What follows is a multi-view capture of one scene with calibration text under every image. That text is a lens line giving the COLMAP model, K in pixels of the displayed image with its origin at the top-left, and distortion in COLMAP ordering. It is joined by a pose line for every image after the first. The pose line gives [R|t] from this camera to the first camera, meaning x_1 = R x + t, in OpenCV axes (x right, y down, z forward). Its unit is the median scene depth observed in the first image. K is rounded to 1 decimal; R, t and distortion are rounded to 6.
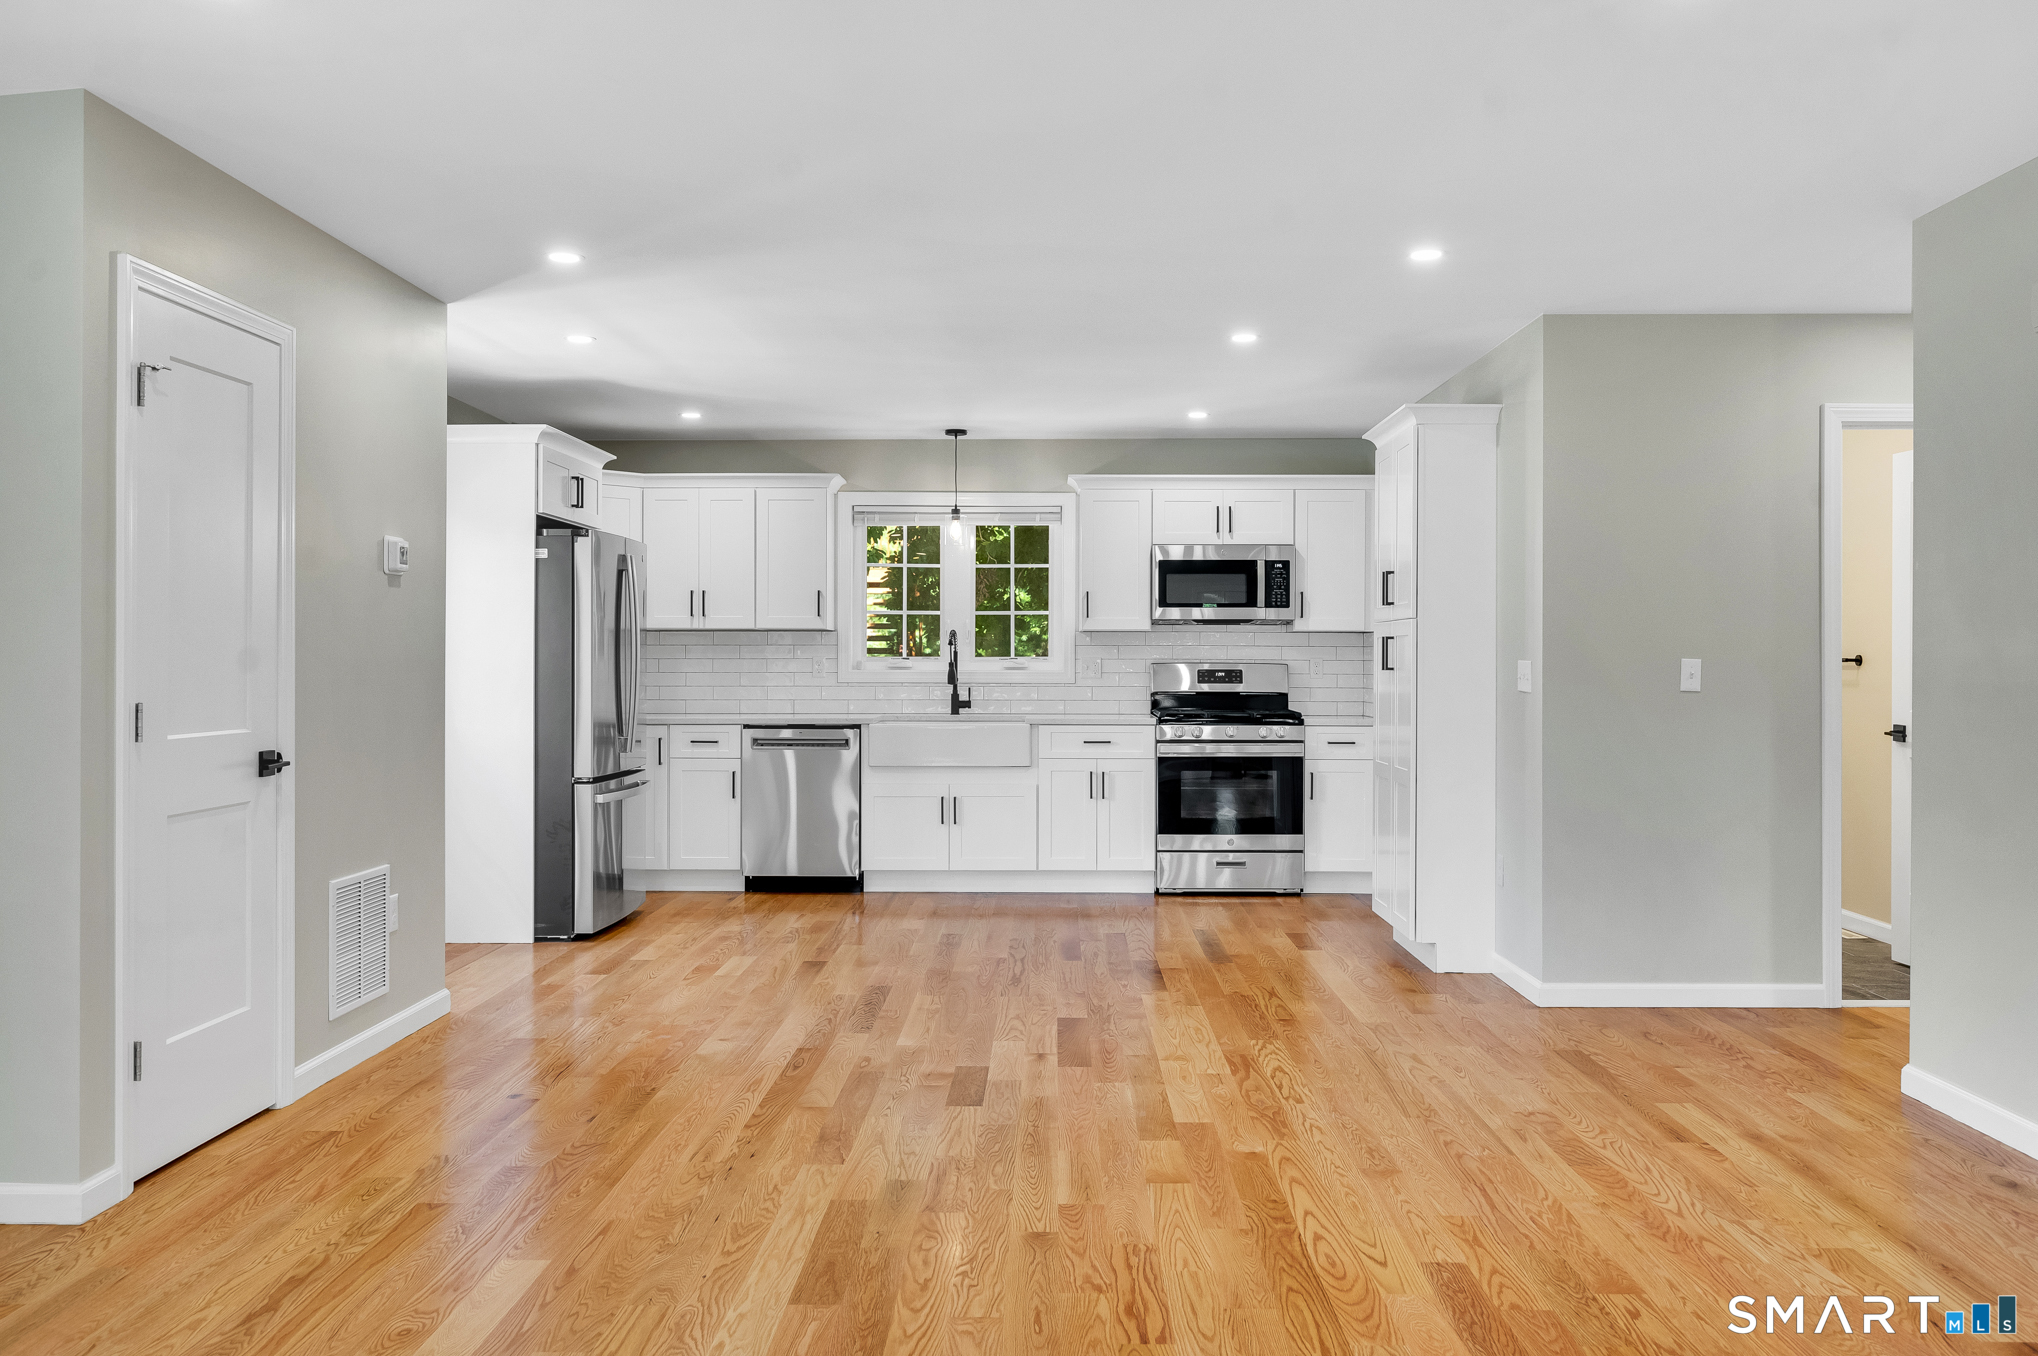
lens RADIAL K [[1614.7, 0, 1049.3], [0, 1614.7, 662.0], [0, 0, 1]] dist [-0.002735, -0.000653]
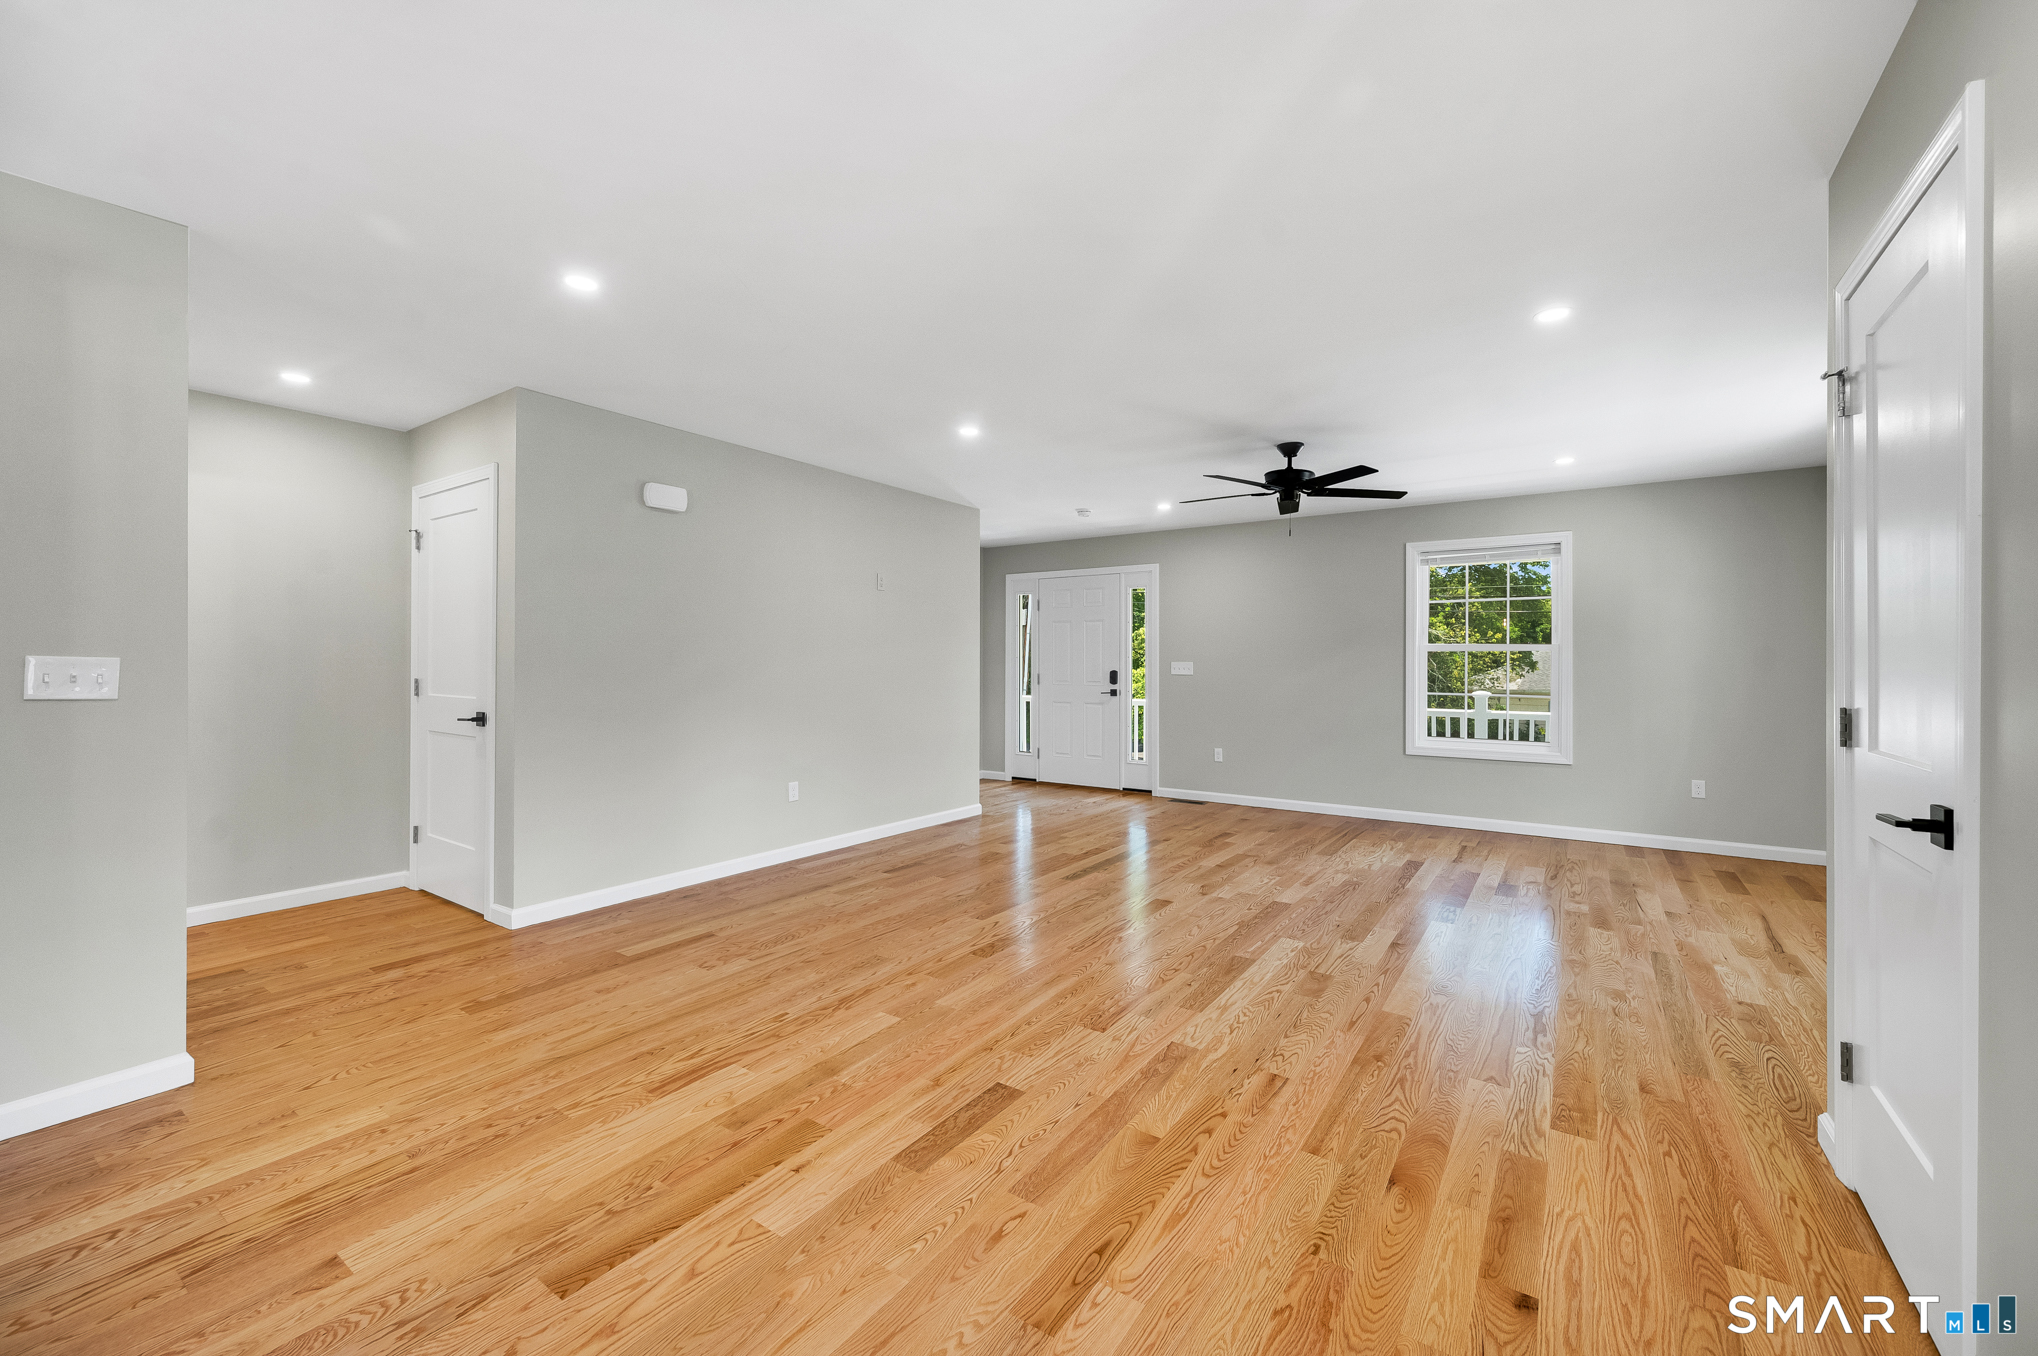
lens RADIAL K [[805.9, 0, 1022.0], [0, 805.9, 669.0], [0, 0, 1]] dist [0.001034, 0.000001]
pose [[-0.824038, -0.008114, 0.566476, -0.184992], [-0.004377, 0.999959, 0.007956, -0.000426], [-0.566517, 0.004077, -0.824040, 0.747724]]
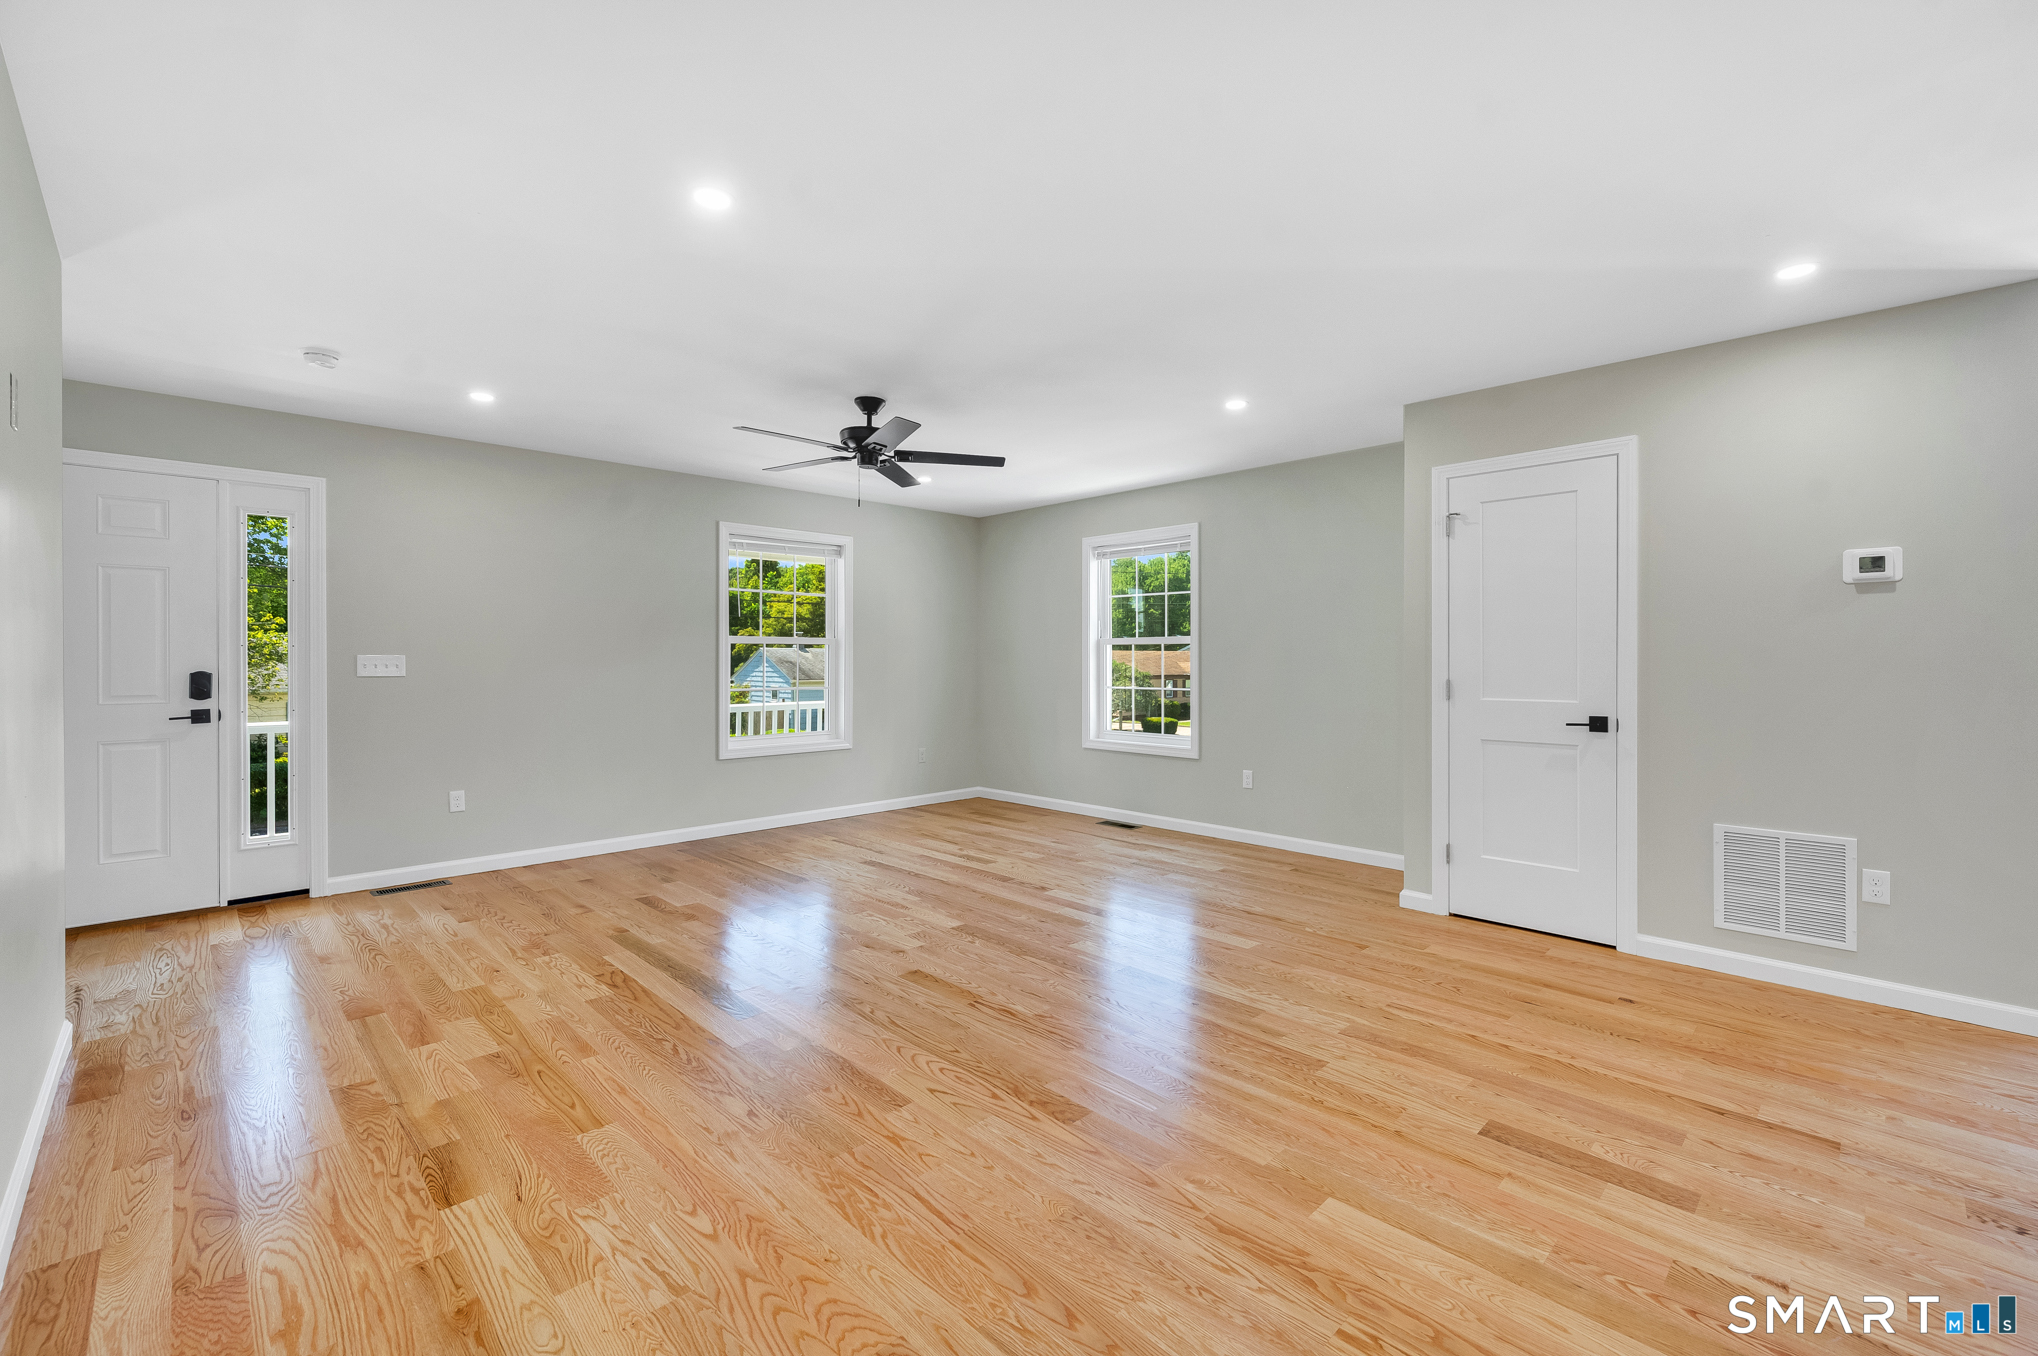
lens RADIAL K [[863.1, 0, 1025.8], [0, 863.1, 667.4], [0, 0, 1]] dist [-0.000141, -0.000475]
pose [[-0.709299, 0.005900, -0.704883, 0.260161], [-0.001925, 0.999945, 0.010308, -0.000406], [0.704905, 0.008668, -0.709249, 0.612293]]
